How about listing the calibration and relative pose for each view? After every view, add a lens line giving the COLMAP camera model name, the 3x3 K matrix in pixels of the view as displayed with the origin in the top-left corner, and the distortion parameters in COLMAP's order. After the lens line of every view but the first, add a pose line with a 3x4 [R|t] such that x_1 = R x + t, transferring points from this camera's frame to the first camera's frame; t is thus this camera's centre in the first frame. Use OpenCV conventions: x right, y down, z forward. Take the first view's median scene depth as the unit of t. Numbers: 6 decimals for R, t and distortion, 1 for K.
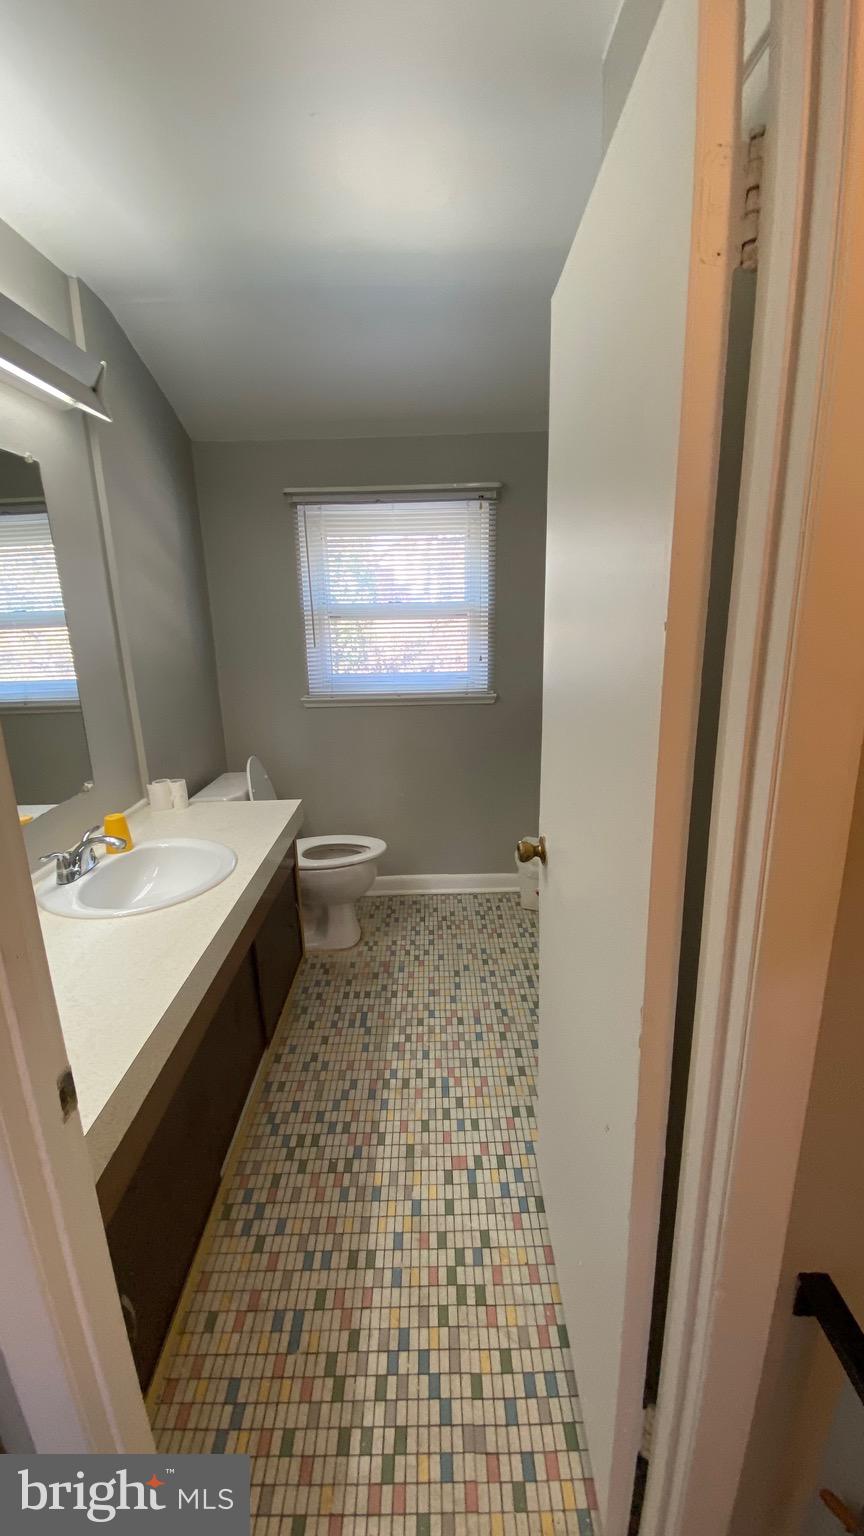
lens RADIAL K [[630.6, 0, 439.5], [0, 630.6, 766.3], [0, 0, 1]] dist [-0.027468, -0.001301]
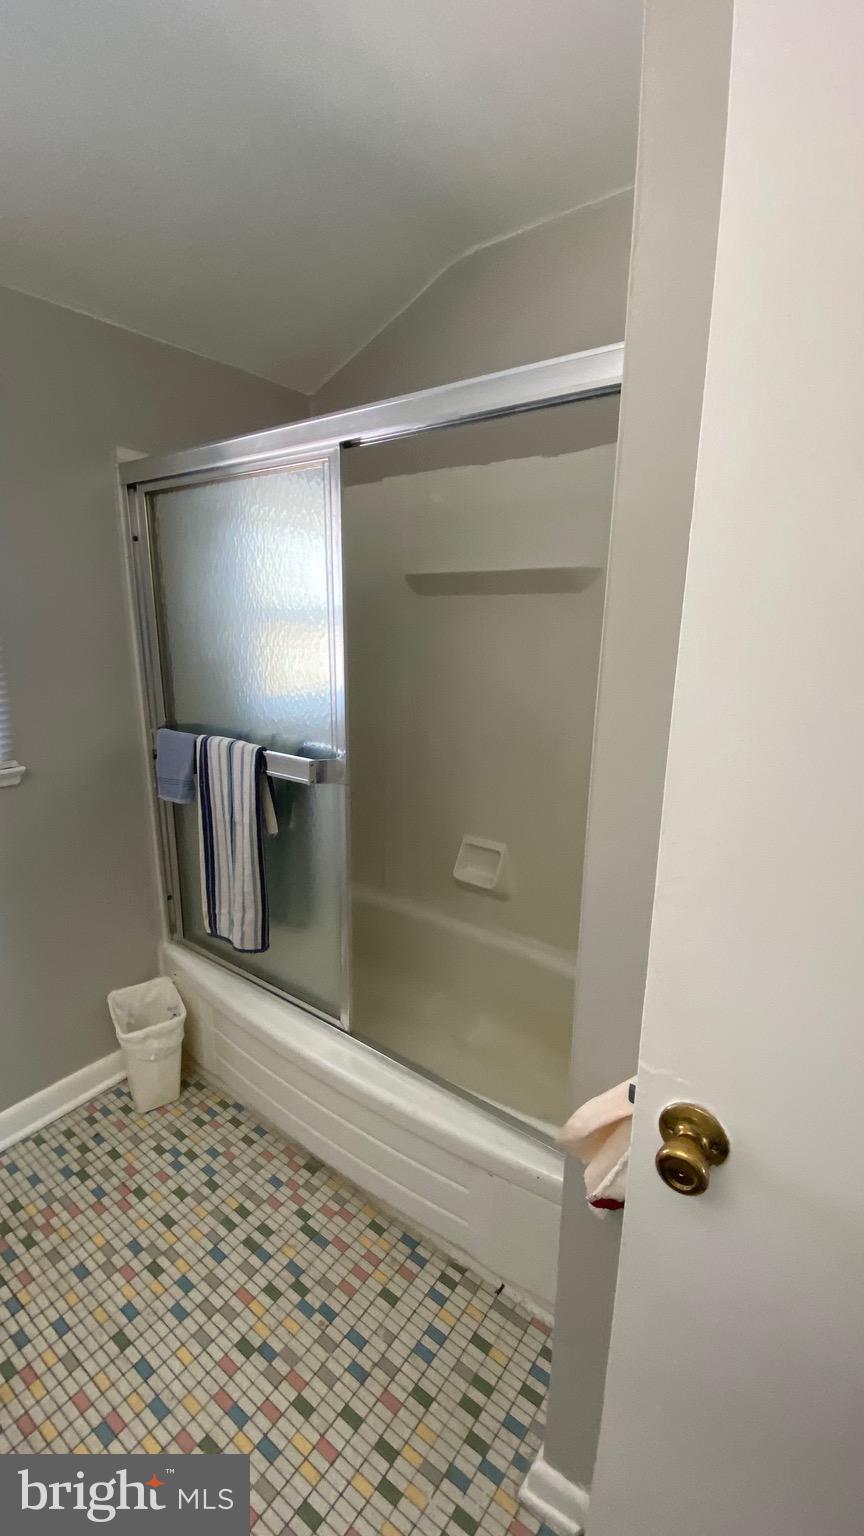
lens RADIAL K [[630.6, 0, 426.4], [0, 630.6, 763.4], [0, 0, 1]] dist [-0.027468, -0.001301]
pose [[0.594282, -0.175055, 0.784974, -0.120100], [0.186477, 0.979418, 0.077241, -0.100063], [-0.782340, 0.100477, 0.614694, 0.451890]]
